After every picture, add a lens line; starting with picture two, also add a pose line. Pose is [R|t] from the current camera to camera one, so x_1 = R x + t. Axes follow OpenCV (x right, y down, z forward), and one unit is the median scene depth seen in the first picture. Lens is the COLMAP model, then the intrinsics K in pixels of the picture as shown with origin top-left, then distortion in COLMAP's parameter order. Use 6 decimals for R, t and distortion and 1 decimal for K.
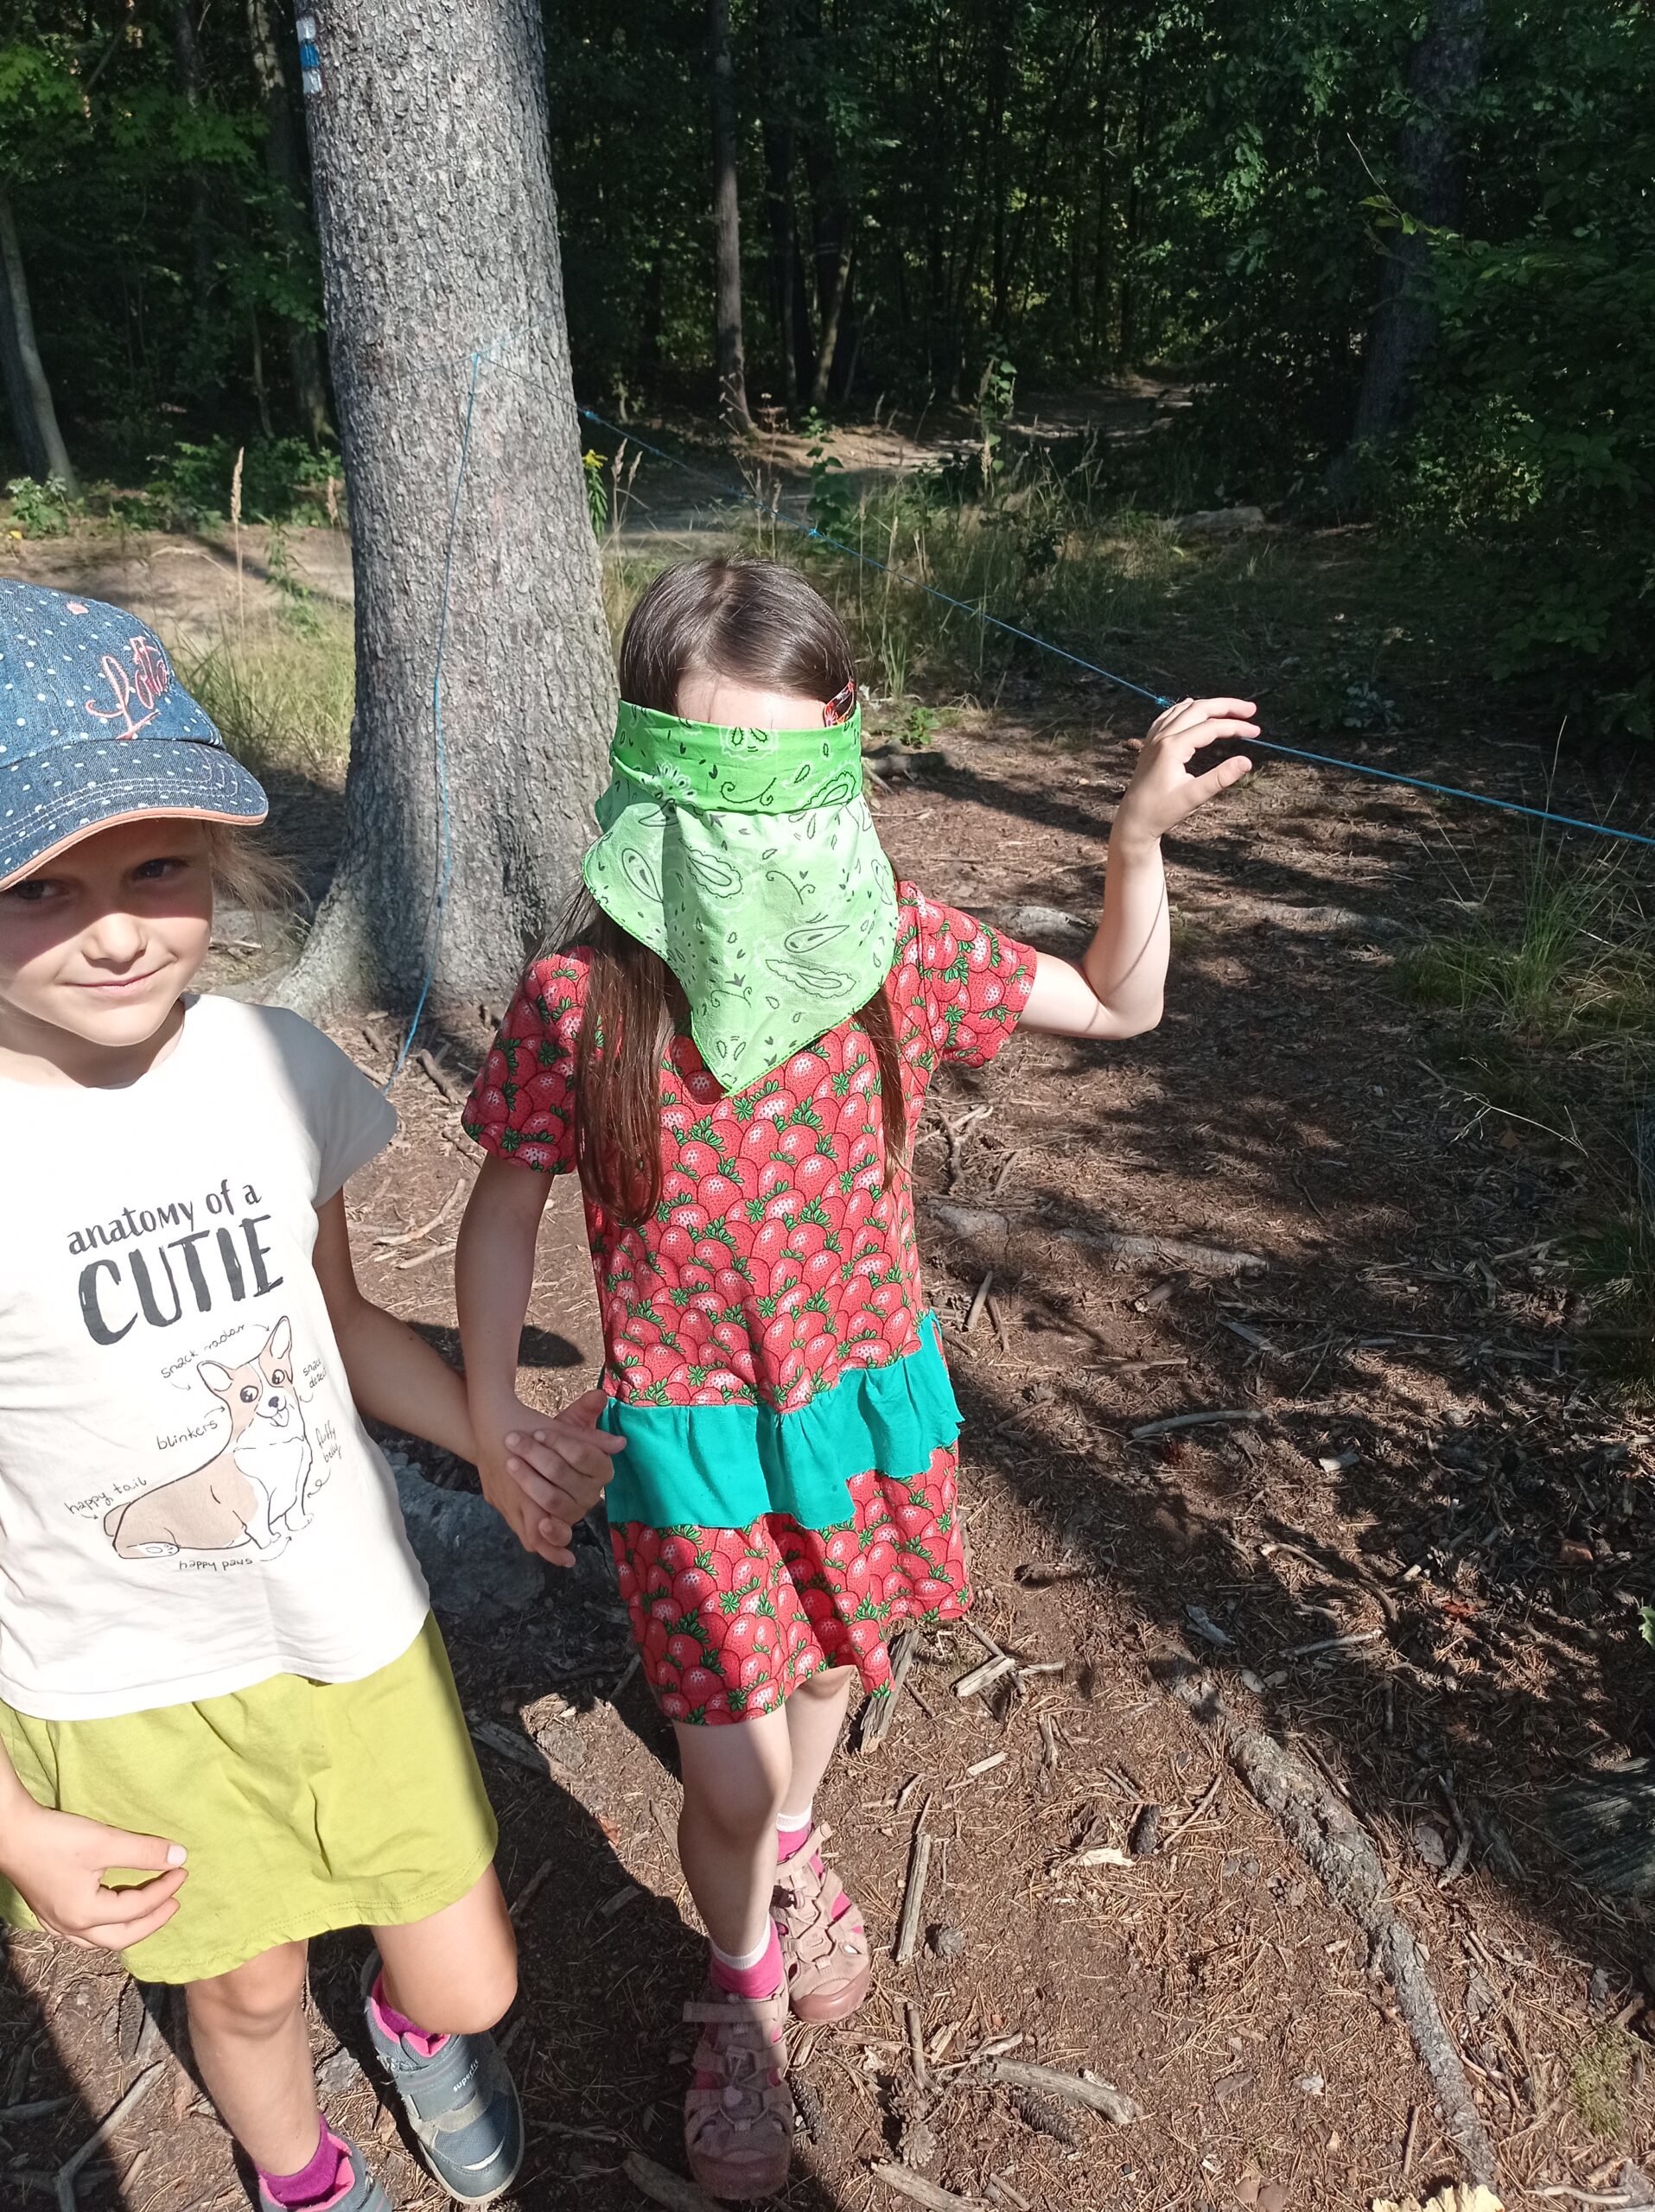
lens RADIAL K [[1775.1, 0, 915.6], [0, 1775.1, 1114.3], [0, 0, 1]] dist [-0.002916, -0.006676]
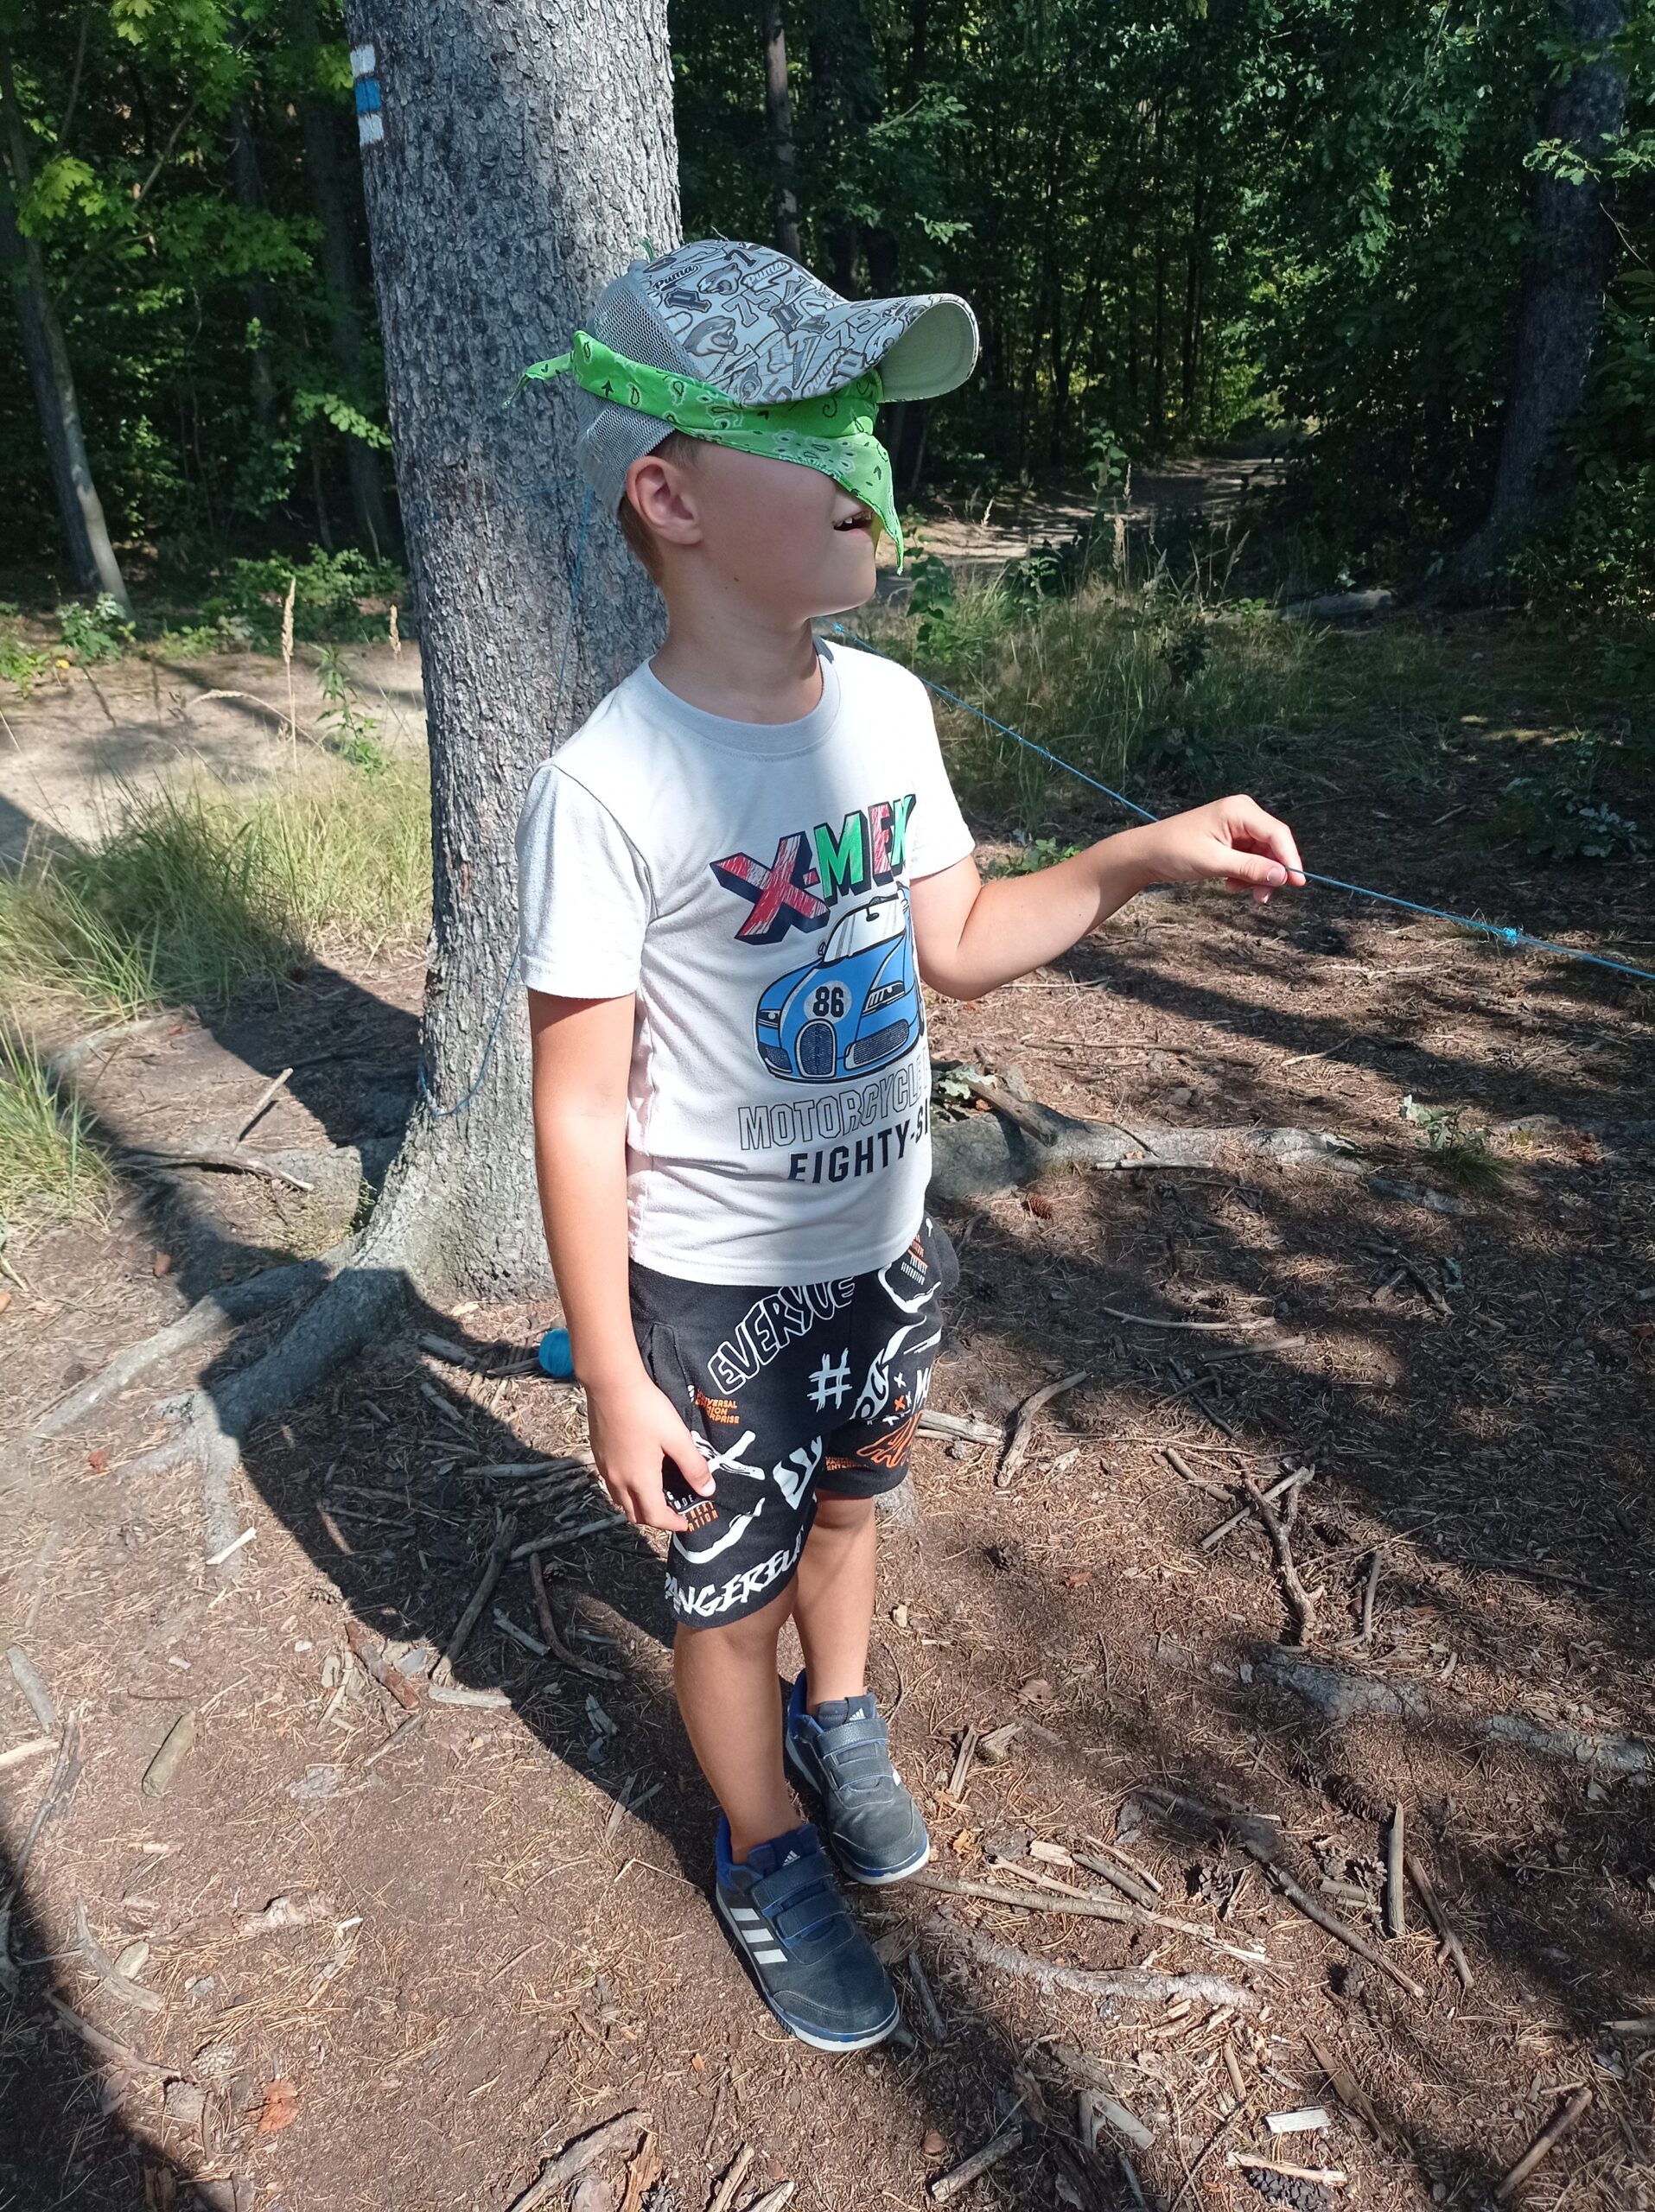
lens RADIAL K [[1858.6, 0, 945.6], [0, 1858.6, 1107.8], [0, 0, 1]] dist [0.011389, -0.015134]
pose [[0.999164, -0.027203, -0.030530, -0.080207], [0.025288, 0.997790, -0.061448, -0.107685], [0.032134, 0.060625, 0.997643, 0.232211]]
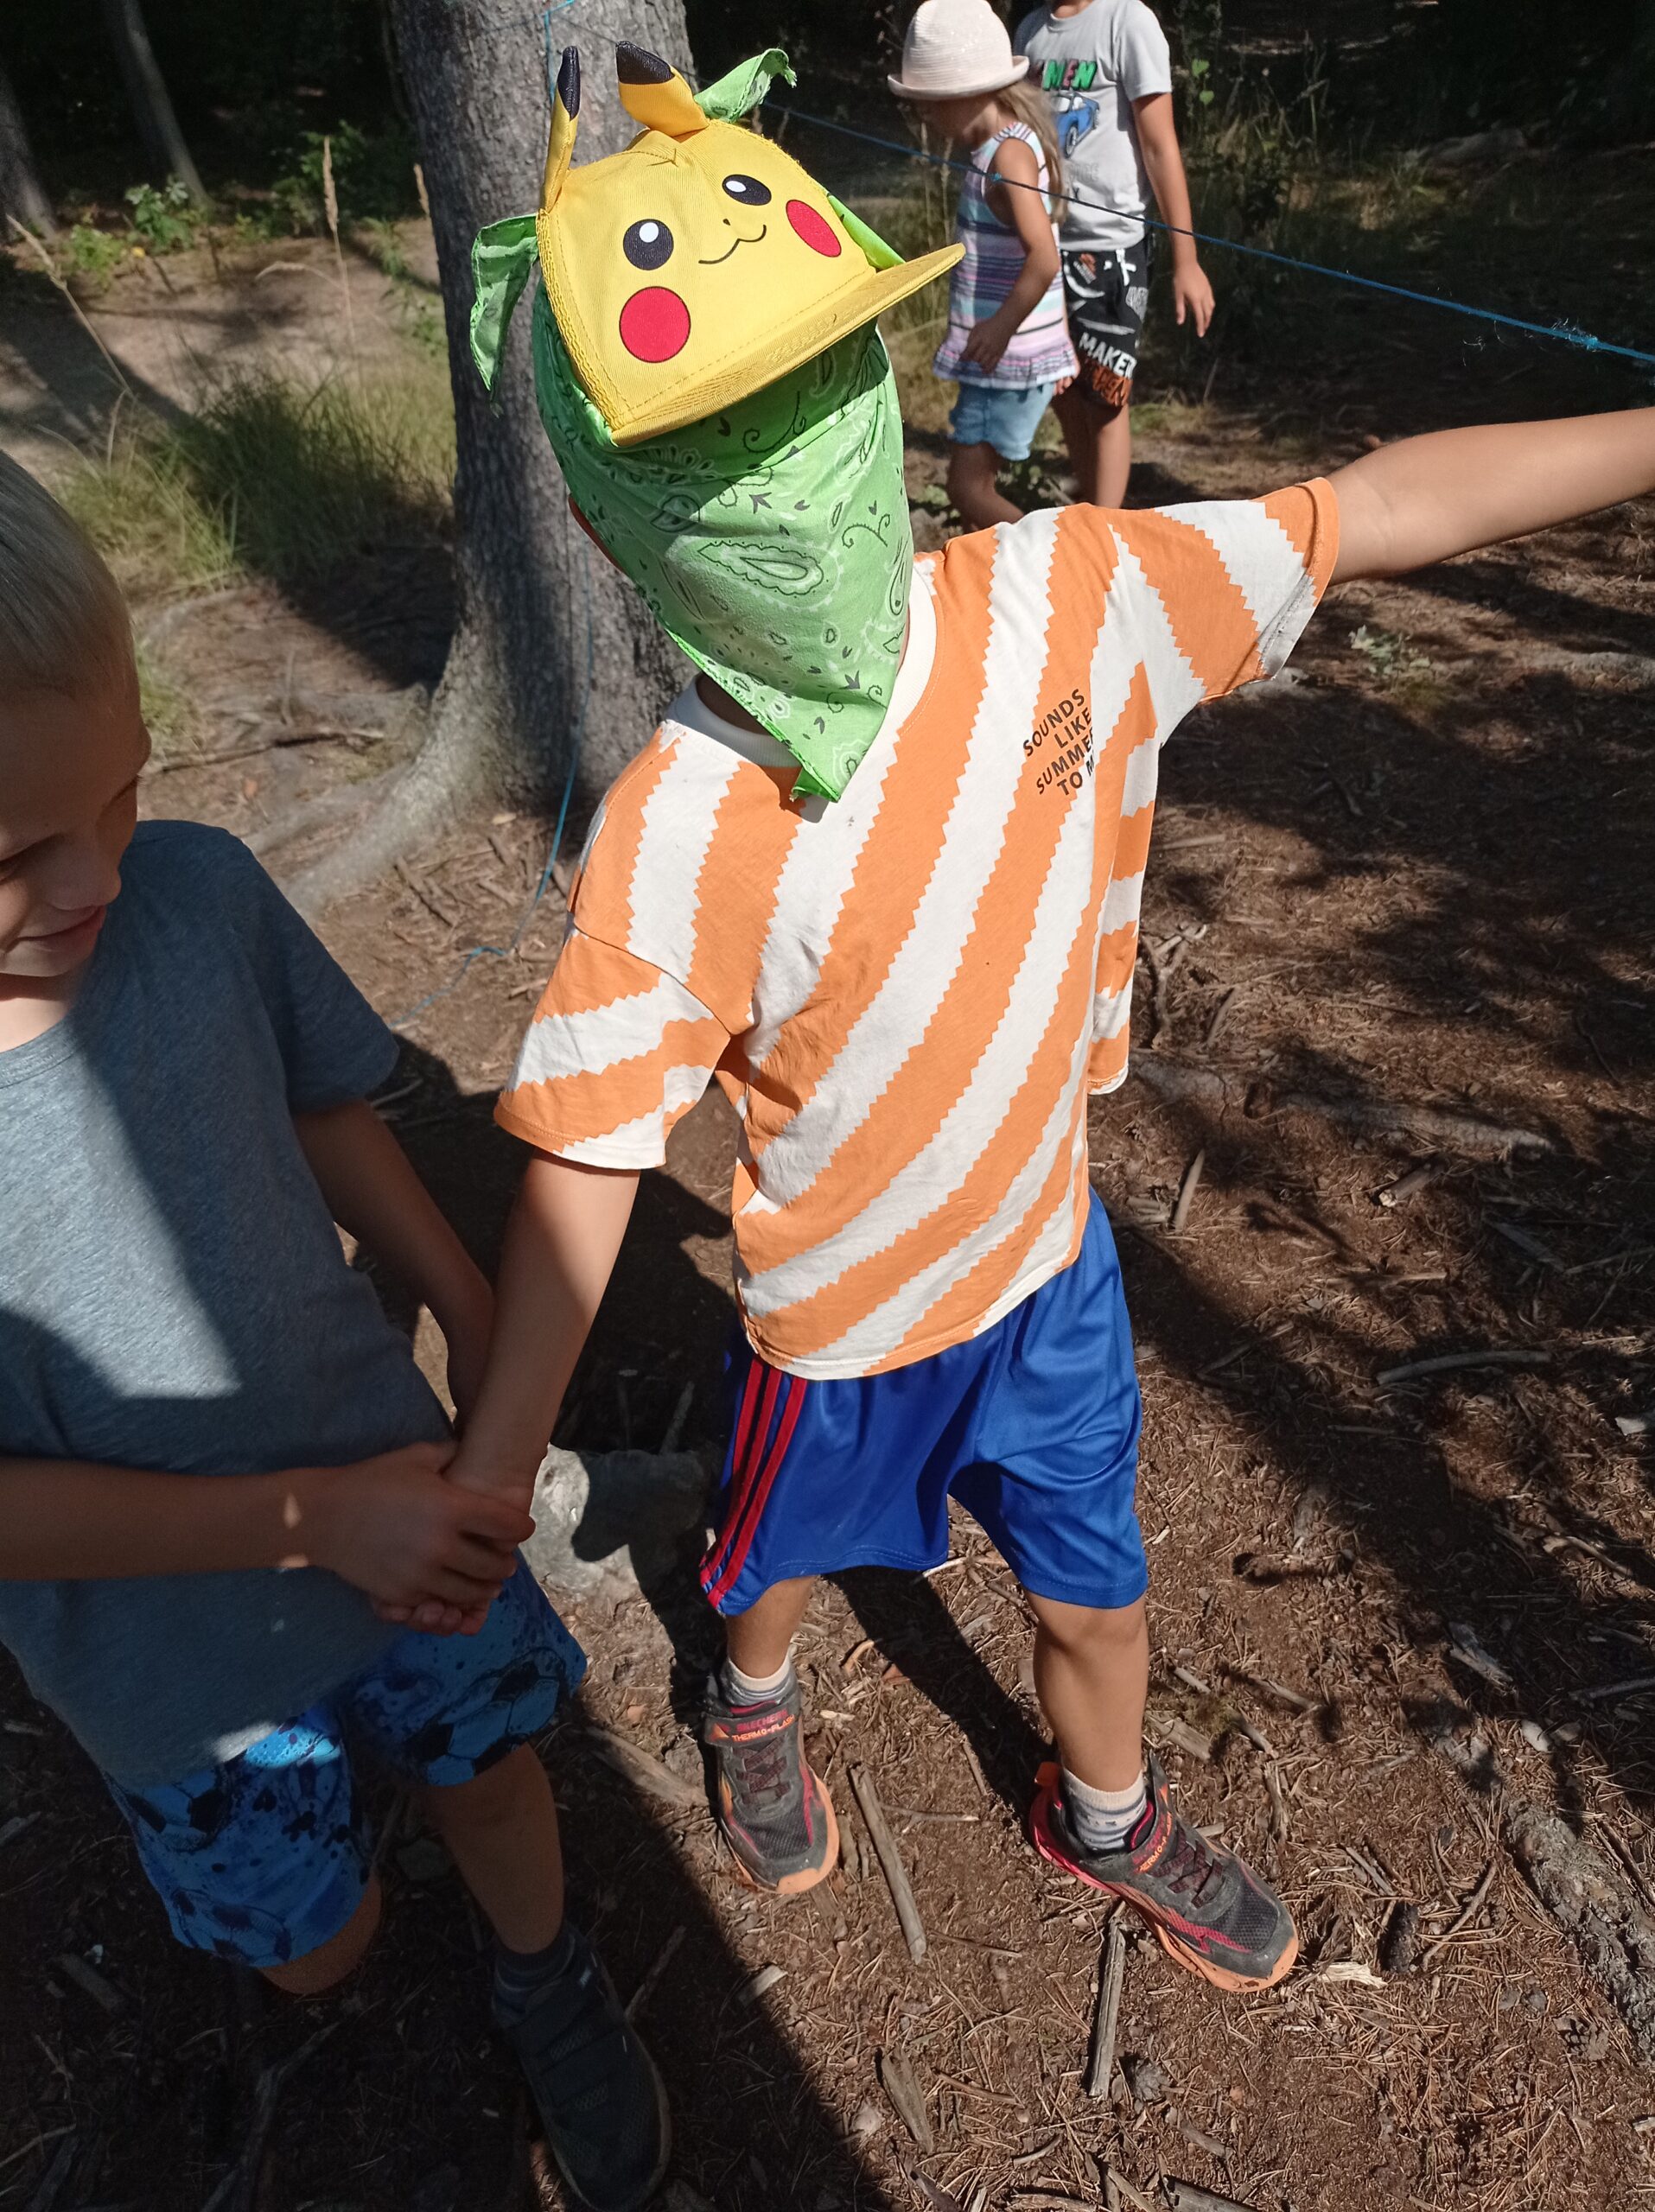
lens RADIAL K [[1840.1, 0, 887.8], [0, 1840.1, 1182.8], [0, 0, 1]] dist [-0.004299, -0.007894]
pose [[0.992670, -0.000110, -0.120854, -0.000156], [0.021571, 0.984104, 0.176281, -0.042808], [0.118914, -0.177596, 0.976893, 0.108119]]
